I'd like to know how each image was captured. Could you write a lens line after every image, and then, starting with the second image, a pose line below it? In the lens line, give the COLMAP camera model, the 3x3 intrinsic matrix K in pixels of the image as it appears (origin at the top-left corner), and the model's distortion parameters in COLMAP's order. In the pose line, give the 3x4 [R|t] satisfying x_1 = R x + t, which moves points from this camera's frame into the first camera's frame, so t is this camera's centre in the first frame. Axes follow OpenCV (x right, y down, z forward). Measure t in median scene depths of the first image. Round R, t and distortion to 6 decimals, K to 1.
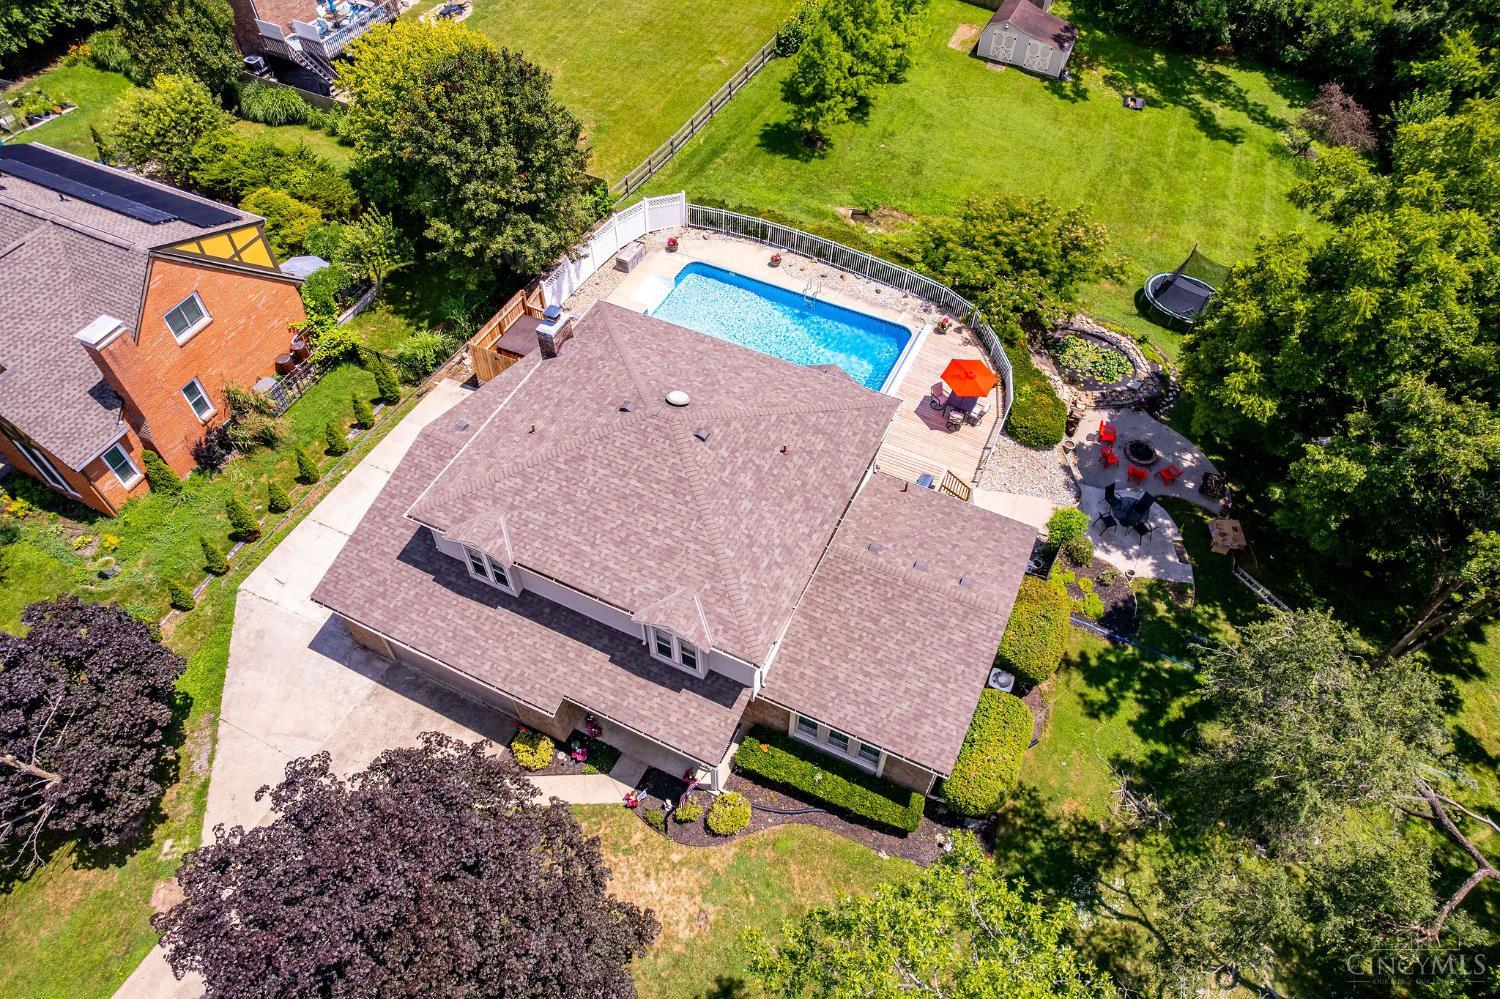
lens RADIAL K [[964.3, 0, 756.4], [0, 964.3, 505.1], [0, 0, 1]] dist [-0.079650, 0.072529]
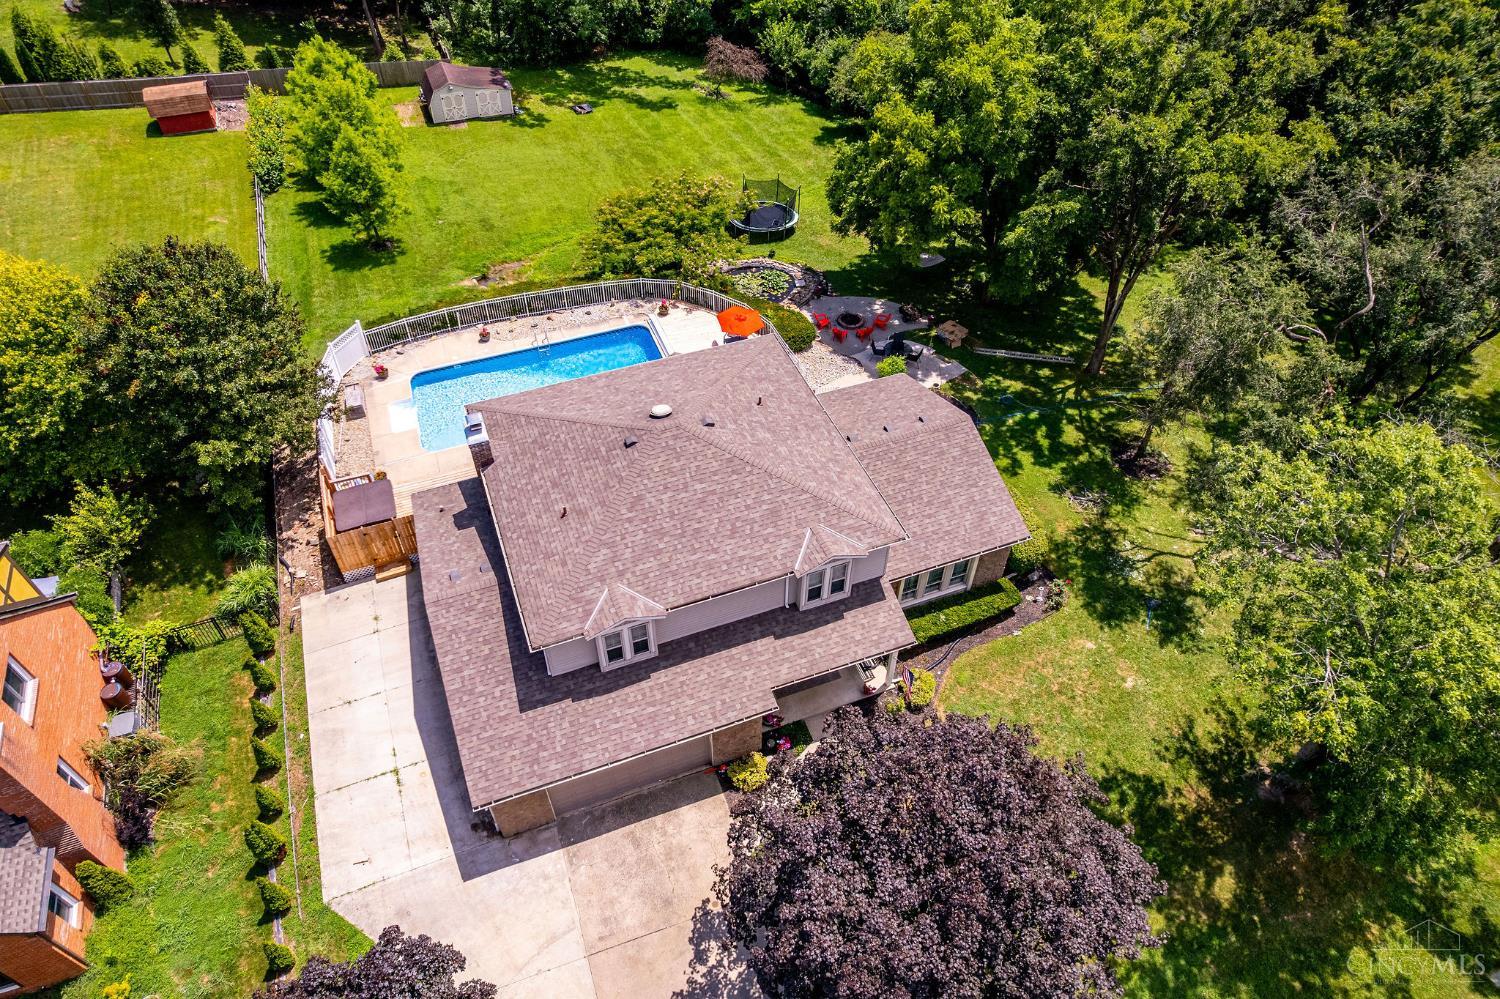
lens RADIAL K [[964.3, 0, 756.4], [0, 964.3, 505.1], [0, 0, 1]] dist [-0.079650, 0.072529]
pose [[0.687663, -0.533527, 0.492412, -0.403870], [0.566754, 0.818367, 0.095216, -0.046743], [-0.453774, 0.213600, 0.865138, 0.043137]]
